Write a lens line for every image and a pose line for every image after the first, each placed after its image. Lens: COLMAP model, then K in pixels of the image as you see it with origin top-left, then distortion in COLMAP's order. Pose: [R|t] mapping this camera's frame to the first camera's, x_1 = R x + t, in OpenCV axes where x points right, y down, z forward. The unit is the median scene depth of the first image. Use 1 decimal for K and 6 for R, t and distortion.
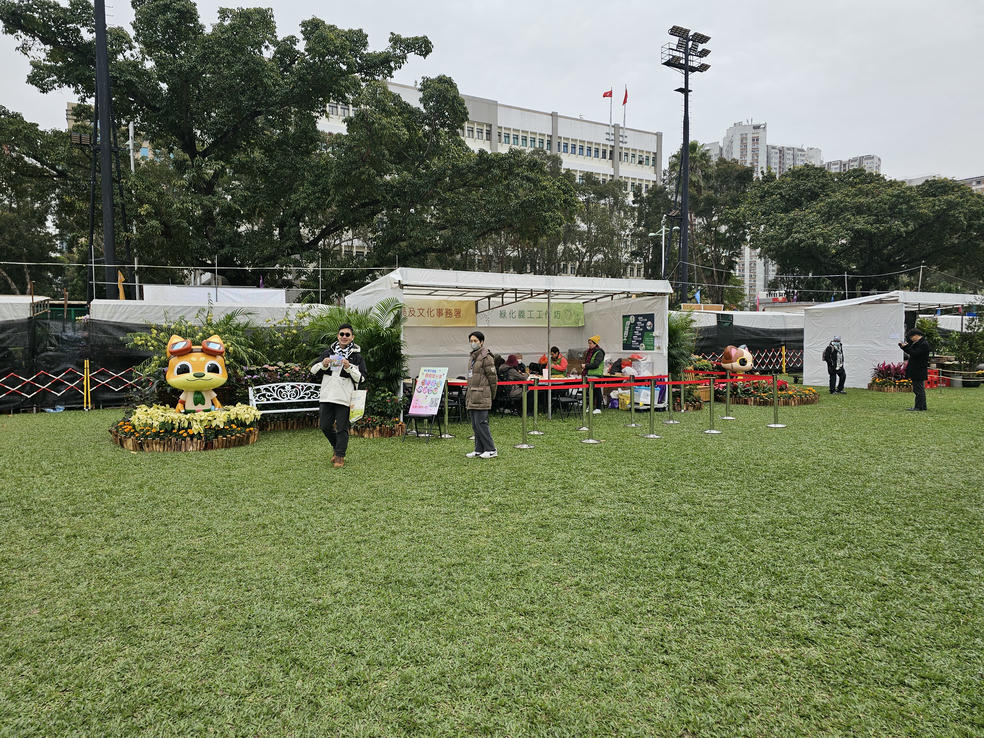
lens RADIAL K [[654.0, 0, 495.9], [0, 654.0, 366.8], [0, 0, 1]] dist [0.067967, 0.002903]
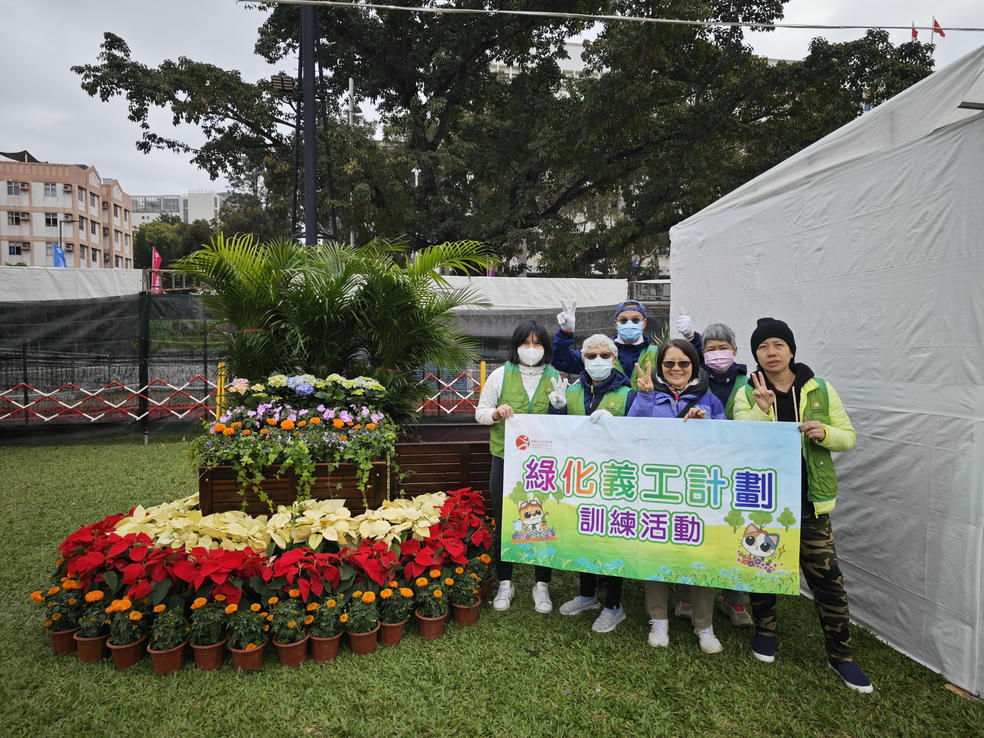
lens RADIAL K [[660.9, 0, 491.8], [0, 660.9, 367.2], [0, 0, 1]] dist [0.000400, 0.000066]
pose [[0.945934, 0.016752, -0.323927, -0.110517], [-0.017036, 0.999853, 0.001960, -0.006605], [0.323913, 0.003665, 0.946080, 0.307955]]
